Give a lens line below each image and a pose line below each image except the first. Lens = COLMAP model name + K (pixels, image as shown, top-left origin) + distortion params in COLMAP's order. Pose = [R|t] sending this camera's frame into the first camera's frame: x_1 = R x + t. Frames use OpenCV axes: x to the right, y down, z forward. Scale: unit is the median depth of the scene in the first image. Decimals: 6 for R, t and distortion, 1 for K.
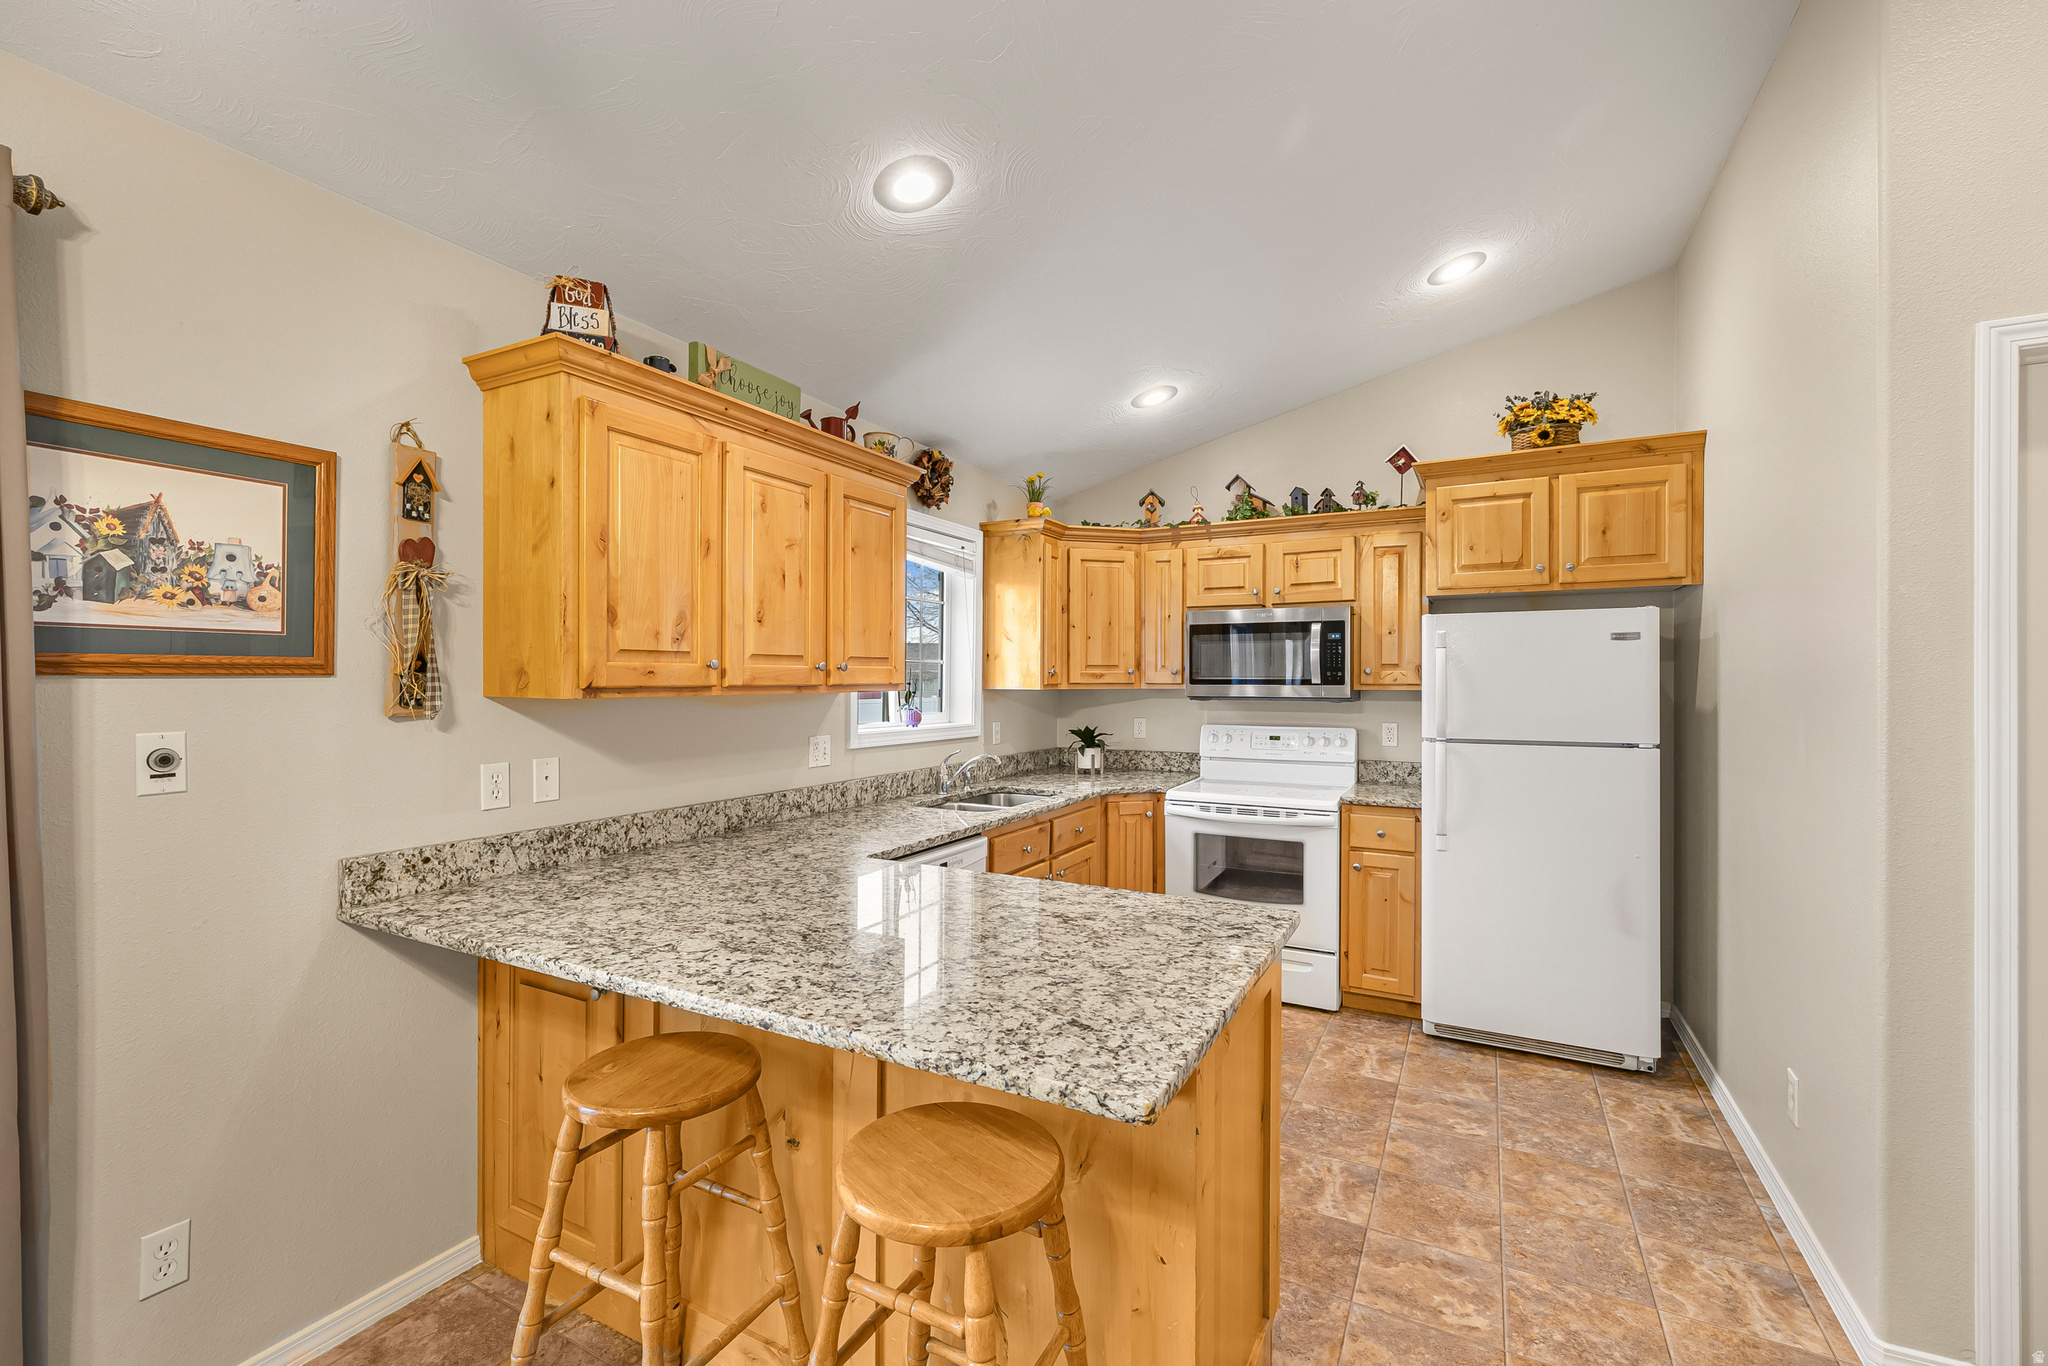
lens RADIAL K [[873.0, 0, 1015.1], [0, 873.0, 680.8], [0, 0, 1]] dist [-0.001619, 0.001140]
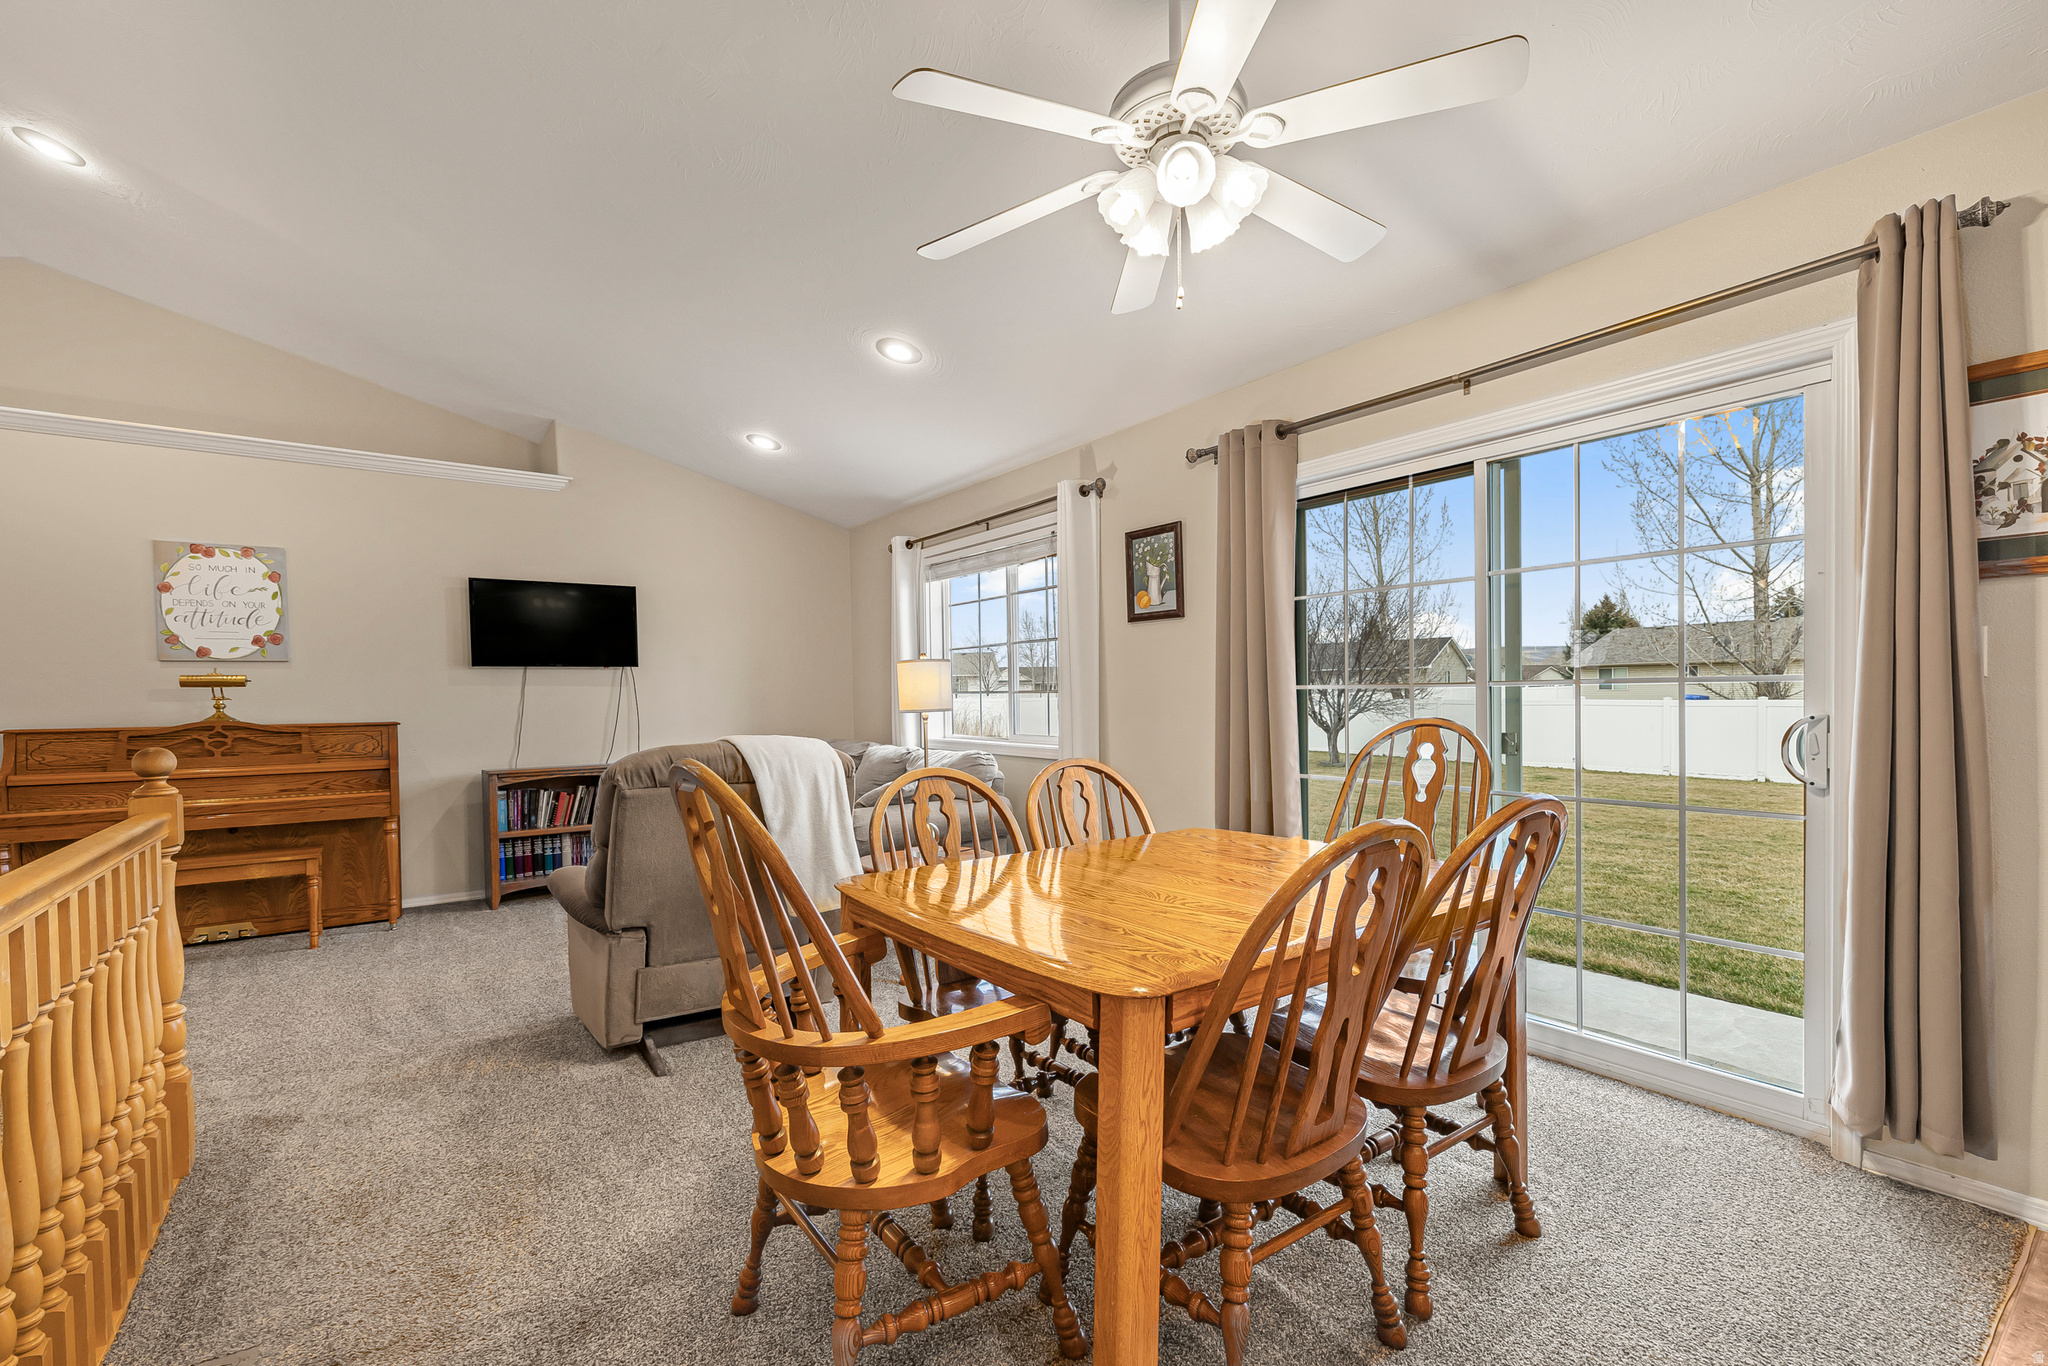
lens RADIAL K [[873.0, 0, 1002.3], [0, 873.0, 715.3], [0, 0, 1]] dist [-0.001619, 0.001140]
pose [[-0.443440, 0.024909, -0.895958, 0.262554], [0.012427, 0.999689, 0.021642, 0.056230], [0.896218, -0.001537, -0.443612, 0.088068]]
